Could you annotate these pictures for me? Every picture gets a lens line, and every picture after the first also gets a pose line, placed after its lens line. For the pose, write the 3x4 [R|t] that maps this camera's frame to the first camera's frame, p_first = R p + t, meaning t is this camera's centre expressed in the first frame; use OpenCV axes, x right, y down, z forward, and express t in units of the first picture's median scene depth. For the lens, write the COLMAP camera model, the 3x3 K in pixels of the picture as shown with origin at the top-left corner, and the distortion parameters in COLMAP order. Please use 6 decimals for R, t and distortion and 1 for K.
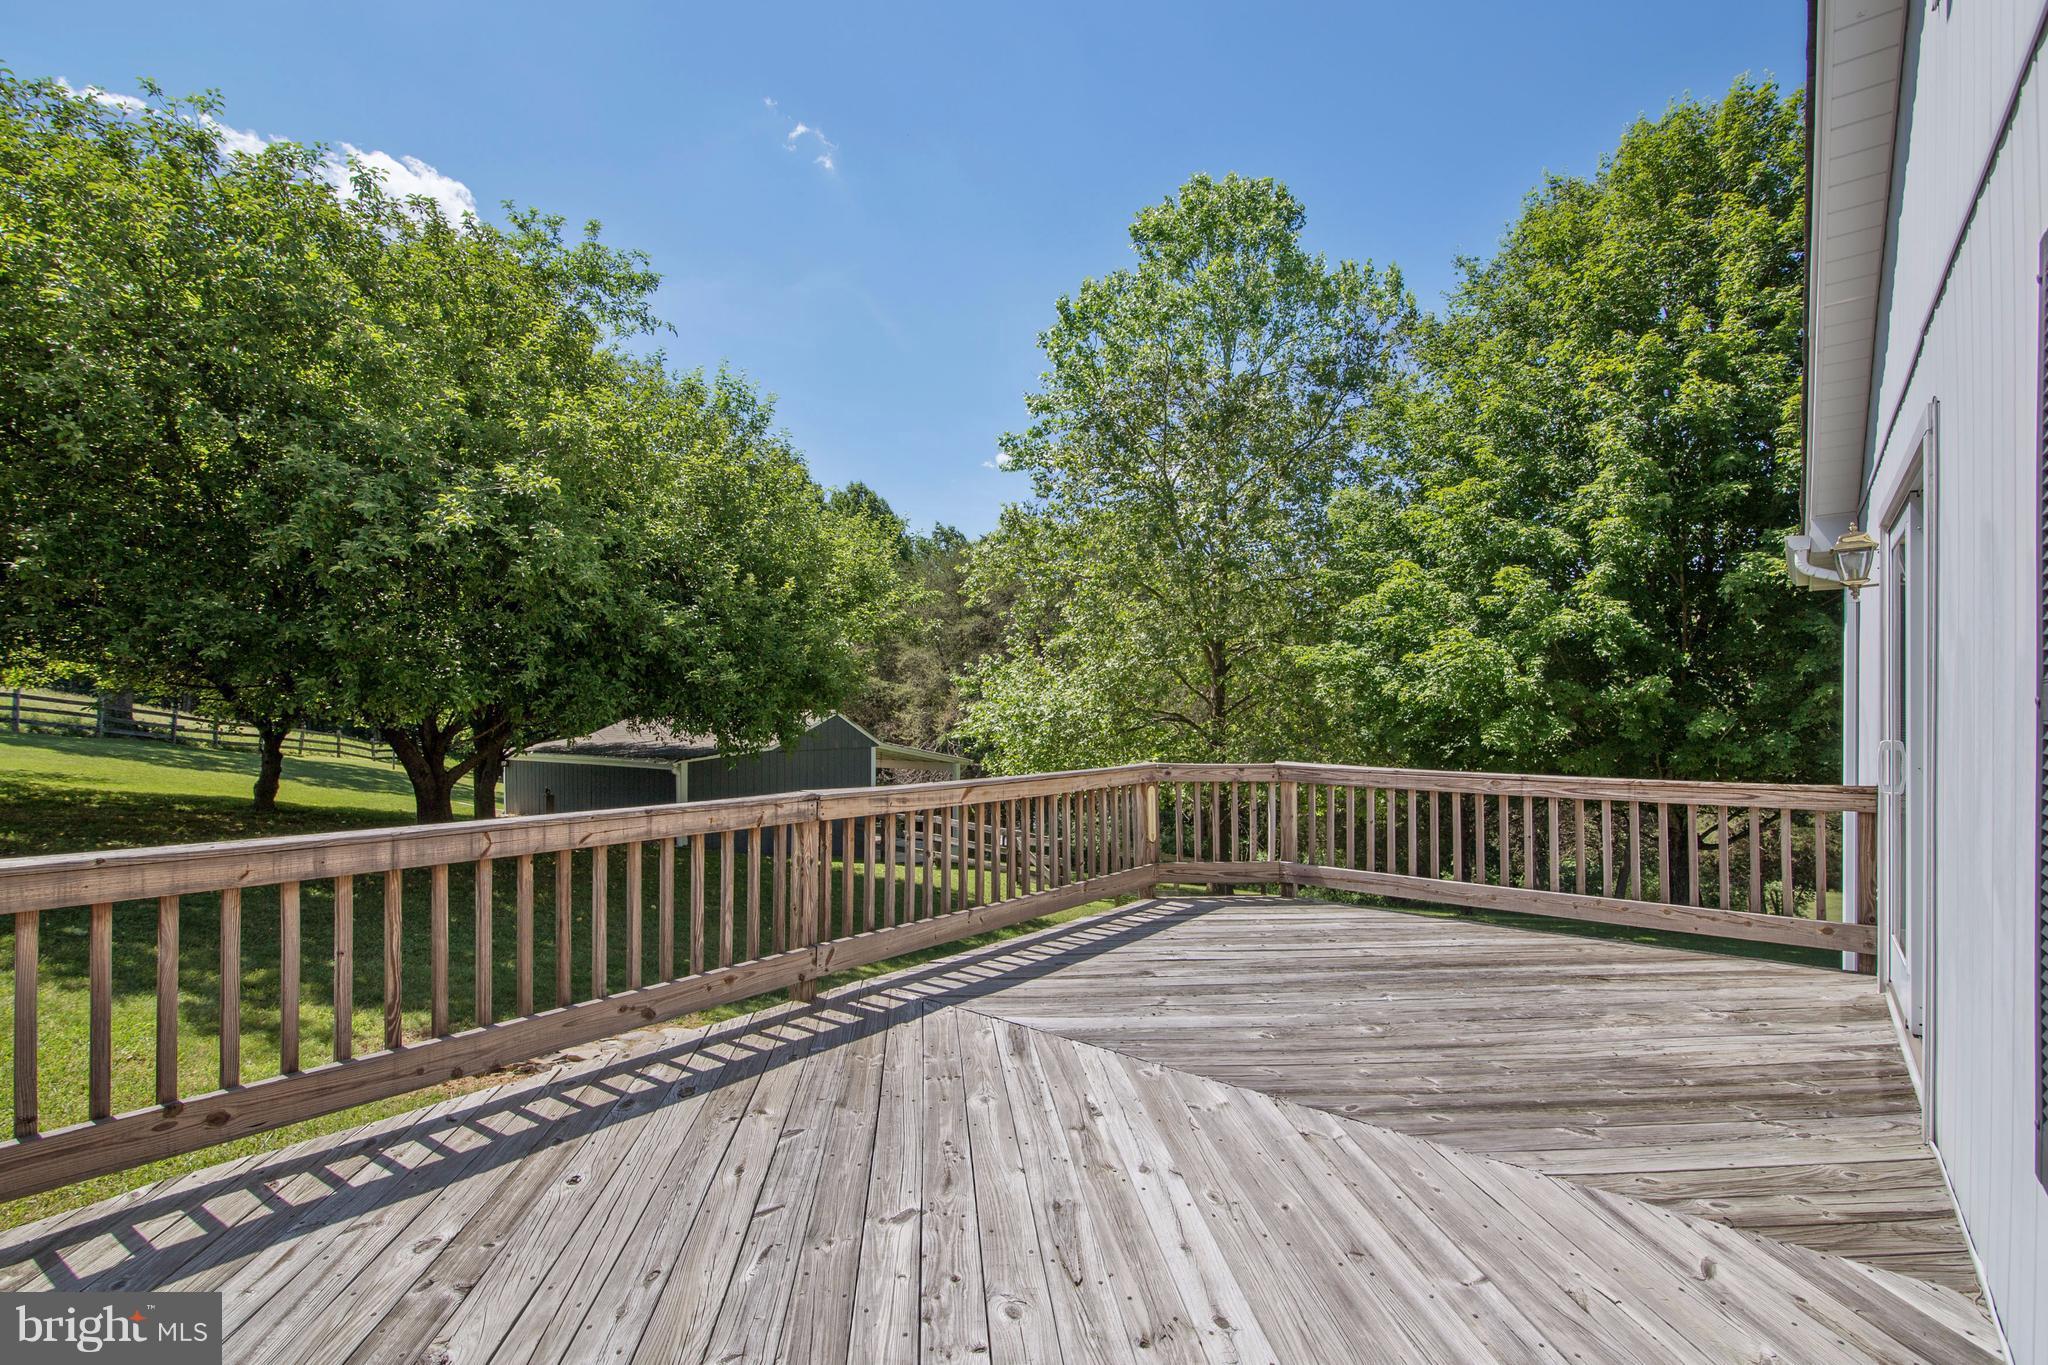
lens RADIAL K [[942.5, 0, 1025.8], [0, 942.5, 673.5], [0, 0, 1]] dist [-0.001339, -0.000203]
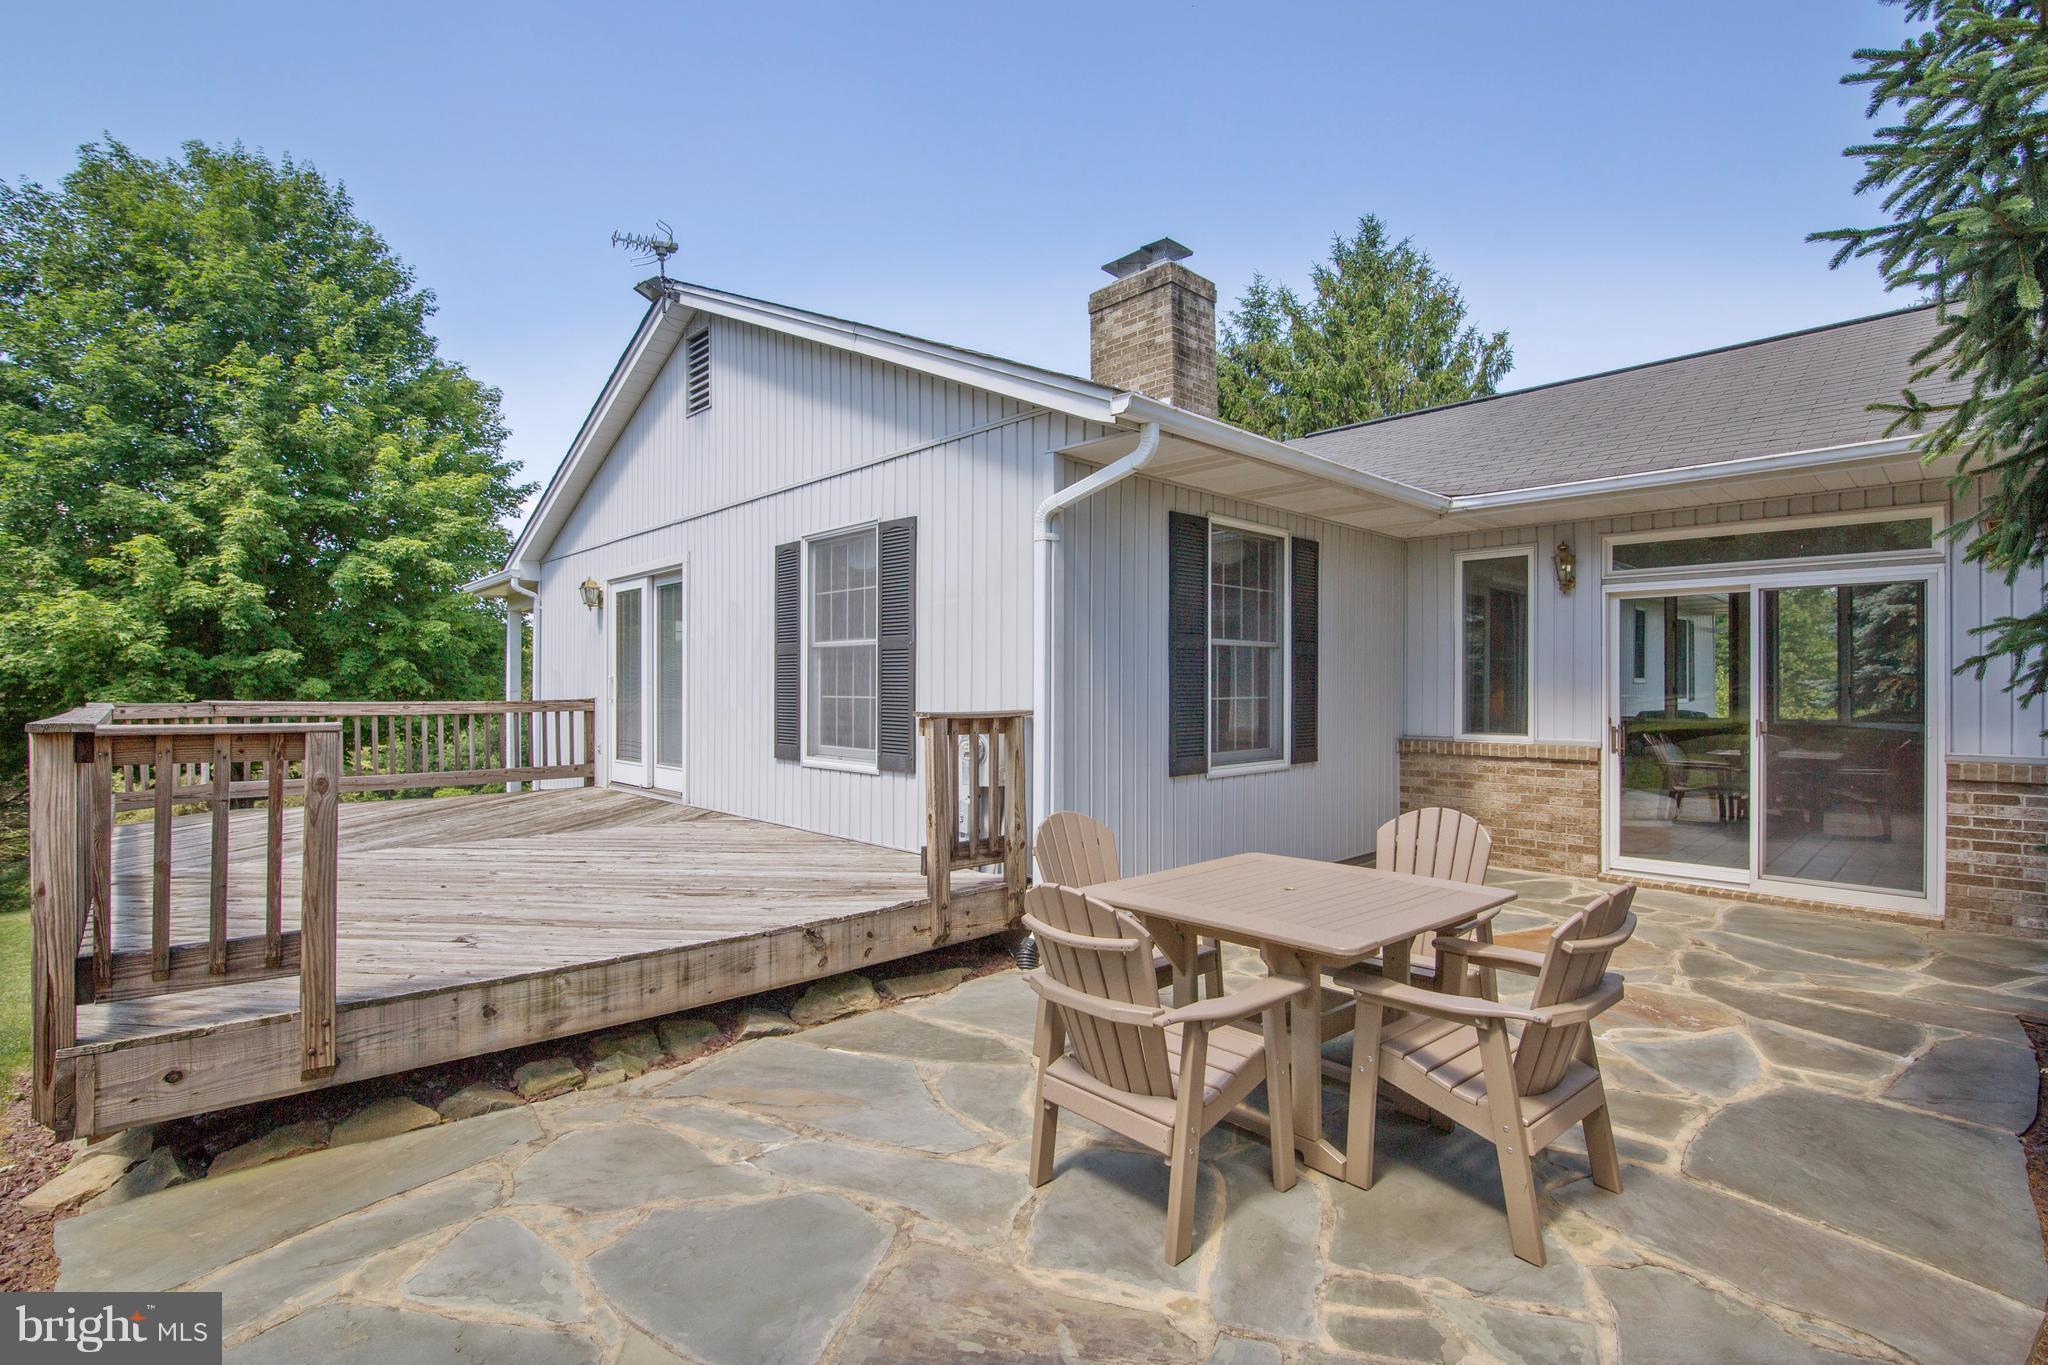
lens RADIAL K [[942.5, 0, 1025.8], [0, 942.5, 673.5], [0, 0, 1]] dist [-0.001339, -0.000203]
pose [[0.101046, 0.005771, 0.994865, -0.410207], [-0.023956, 0.999707, -0.003365, 0.017422], [-0.994593, -0.023493, 0.101155, -0.069178]]
